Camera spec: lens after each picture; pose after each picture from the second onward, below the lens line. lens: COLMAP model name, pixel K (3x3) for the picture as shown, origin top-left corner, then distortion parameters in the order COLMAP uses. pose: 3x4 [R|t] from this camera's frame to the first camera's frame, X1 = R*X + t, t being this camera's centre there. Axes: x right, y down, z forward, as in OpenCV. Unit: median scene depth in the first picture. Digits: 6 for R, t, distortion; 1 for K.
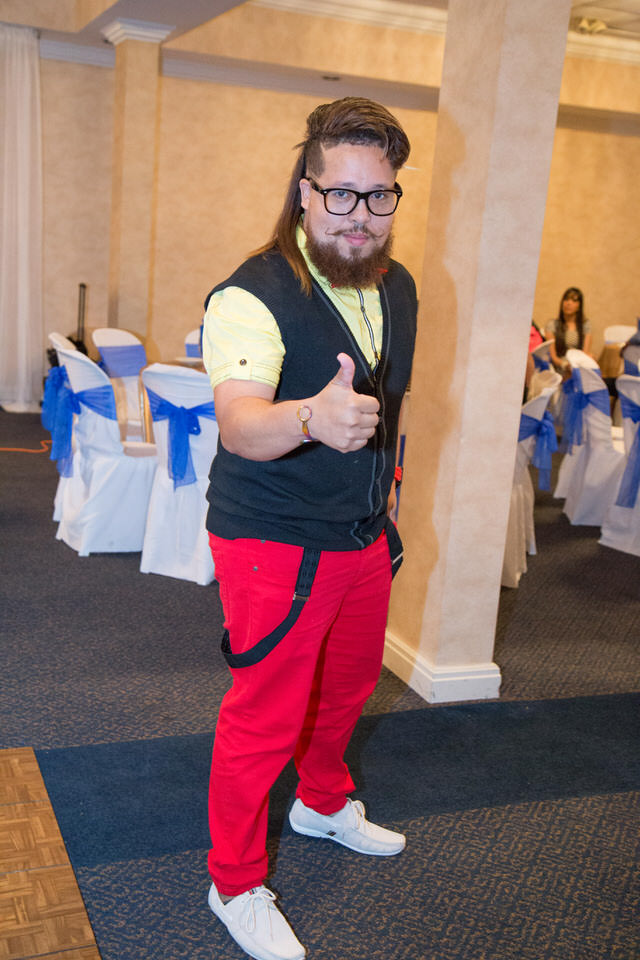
lens RADIAL K [[1139.1, 0, 320.0], [0, 1139.1, 480.0], [0, 0, 1]] dist [0.111606, 0.001303]
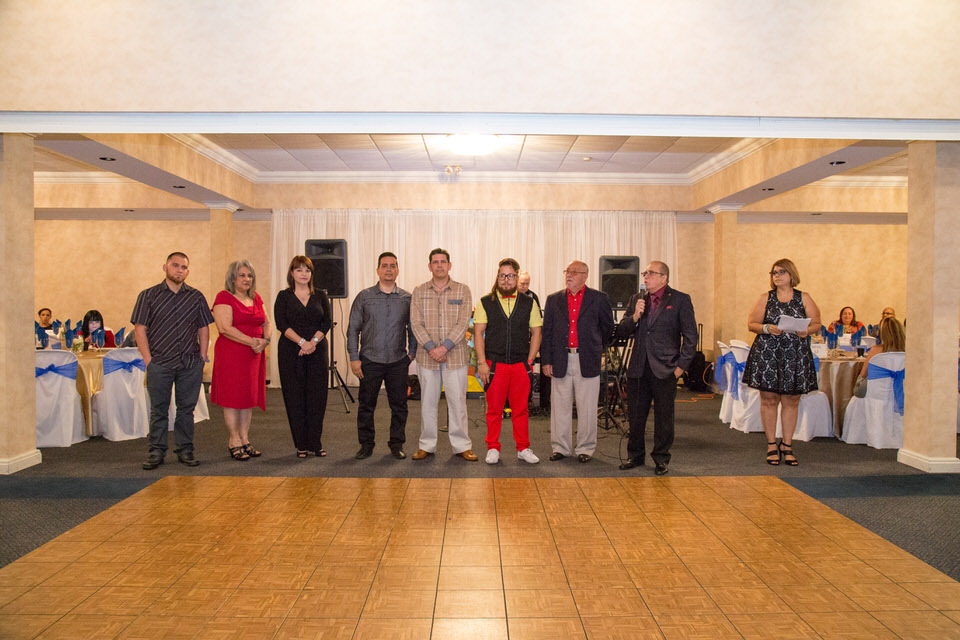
lens RADIAL K [[734.6, 0, 492.0], [0, 734.6, 318.5], [0, 0, 1]] dist [-0.101410, 0.104597]
pose [[0.930046, -0.067100, -0.361264, -0.079192], [-0.003409, 0.981567, -0.191089, 0.068377], [0.367426, 0.178954, 0.912674, -0.318919]]
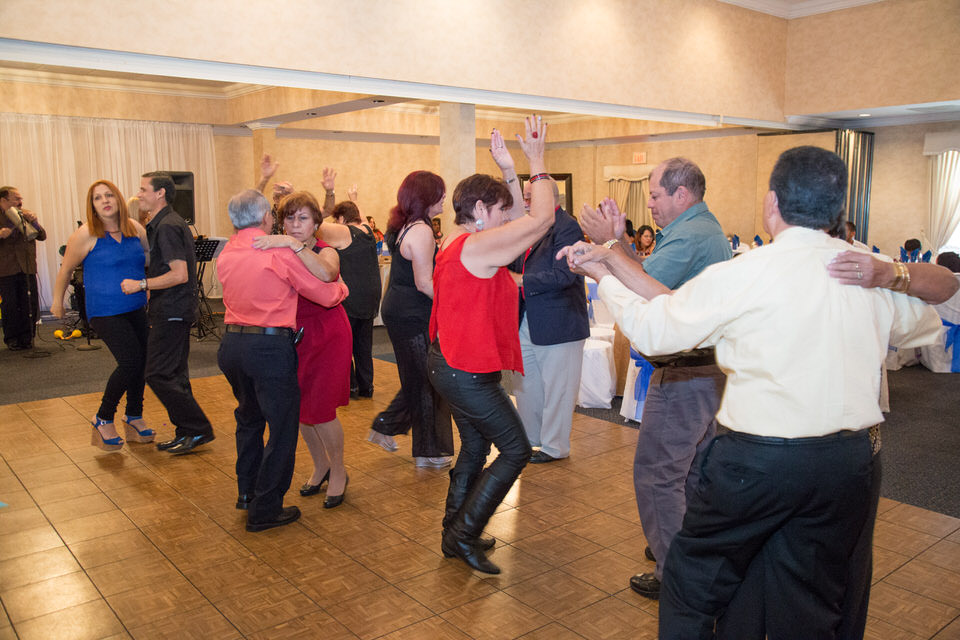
lens RADIAL K [[789.6, 0, 480.0], [0, 789.6, 320.0], [0, 0, 1]] dist [-0.034368, 0.054758]
pose [[0.955328, -0.122097, 0.269149, -0.195218], [0.133199, 0.990815, -0.023310, 0.080612], [-0.263831, 0.058119, 0.962816, -0.528987]]
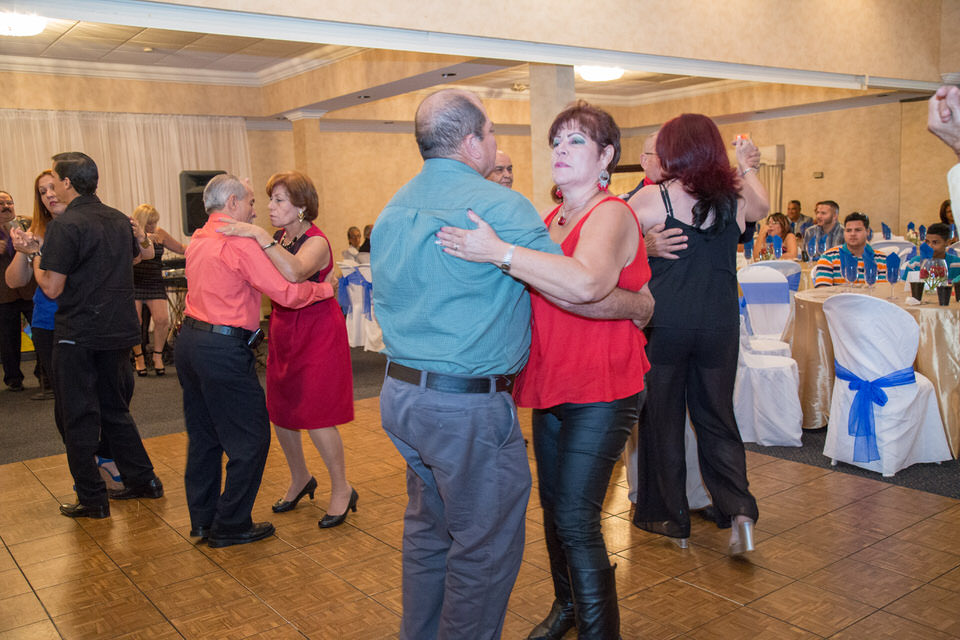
lens RADIAL K [[869.3, 0, 496.8], [0, 869.3, 330.7], [0, 0, 1]] dist [-0.016449, 0.062244]
pose [[0.960653, -0.149490, 0.234091, -0.221892], [0.162954, 0.985856, -0.039159, 0.072136], [-0.224926, 0.075764, 0.971426, -0.411553]]
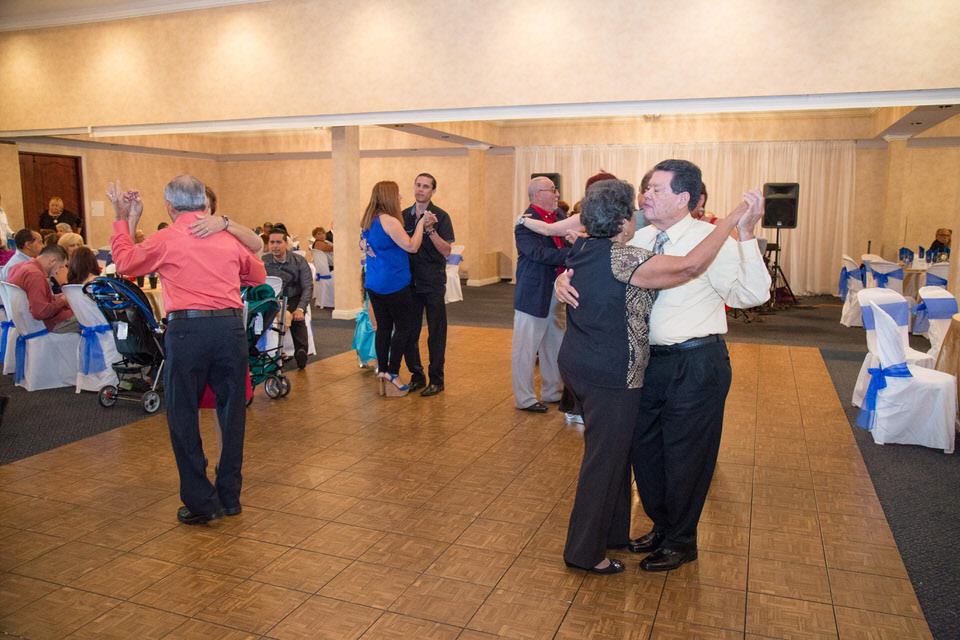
lens RADIAL K [[734.6, 0, 492.0], [0, 734.6, 318.5], [0, 0, 1]] dist [-0.101410, 0.104597]
pose [[0.739506, 0.021019, -0.672822, 0.205949], [-0.080367, 0.995120, -0.057244, 0.127503], [0.668335, 0.096405, 0.737586, -0.557066]]
